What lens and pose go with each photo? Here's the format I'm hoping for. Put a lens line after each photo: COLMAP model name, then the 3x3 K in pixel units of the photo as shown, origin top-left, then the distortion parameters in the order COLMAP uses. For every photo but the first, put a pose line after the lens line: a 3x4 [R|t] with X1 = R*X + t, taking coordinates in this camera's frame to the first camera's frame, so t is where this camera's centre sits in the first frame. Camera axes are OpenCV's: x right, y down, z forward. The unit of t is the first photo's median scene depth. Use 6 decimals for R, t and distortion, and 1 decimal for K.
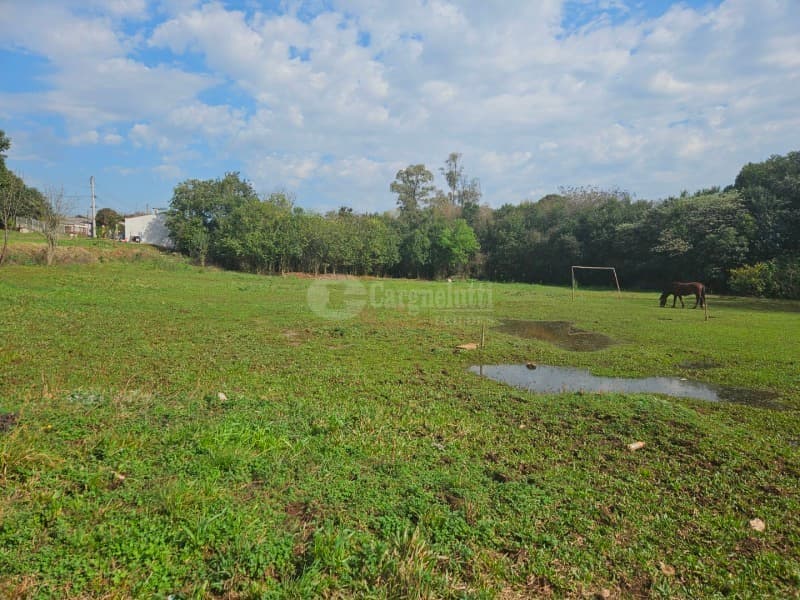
lens RADIAL K [[535.1, 0, 404.4], [0, 535.1, 316.2], [0, 0, 1]] dist [0.072920, -0.056495]
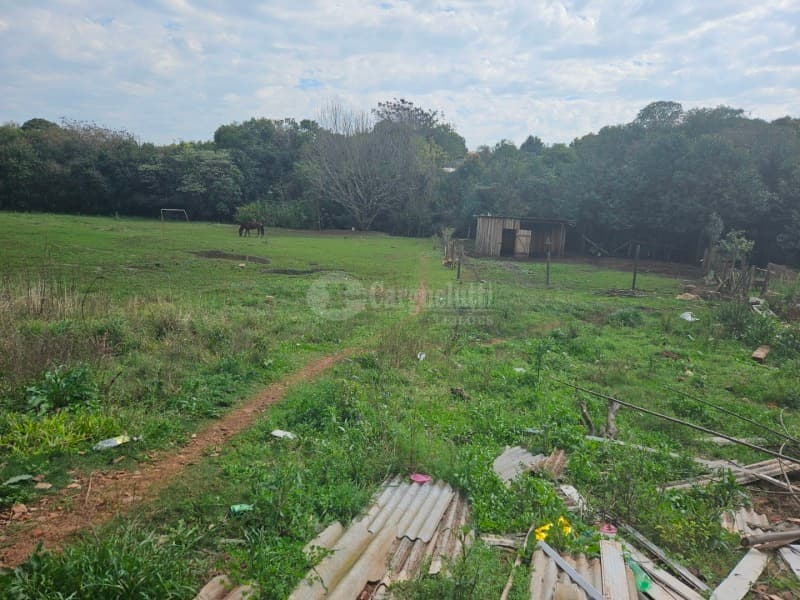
lens RADIAL K [[535.1, 0, 404.6], [0, 535.1, 305.8], [0, 0, 1]] dist [0.072920, -0.056495]
pose [[0.568718, -0.153605, 0.808063, -0.262391], [0.042705, 0.986597, 0.157487, -0.020128], [-0.821424, -0.055057, 0.567655, -0.176173]]
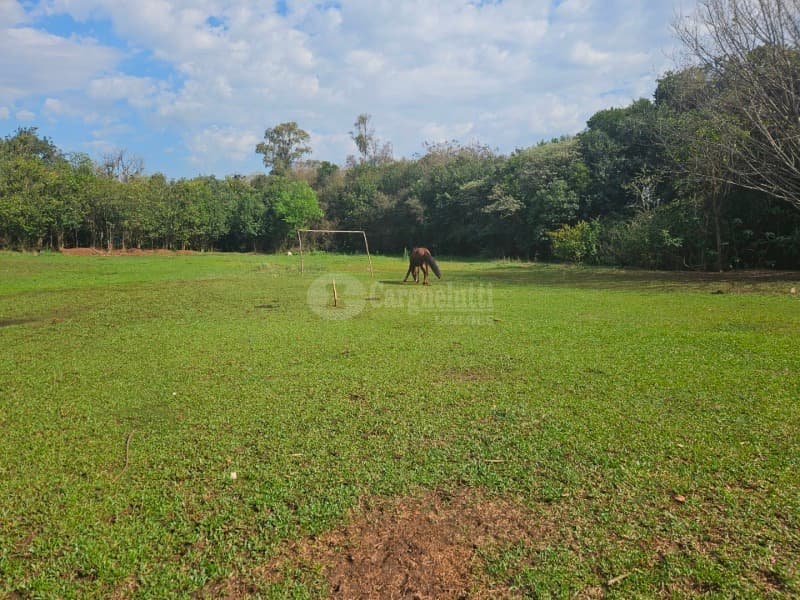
lens RADIAL K [[535.1, 0, 405.6], [0, 535.1, 258.3], [0, 0, 1]] dist [0.072920, -0.056495]
pose [[0.996993, -0.027328, 0.072512, 0.205163], [0.031420, 0.997942, -0.055894, -0.004352], [-0.070836, 0.058004, 0.995800, 0.139729]]
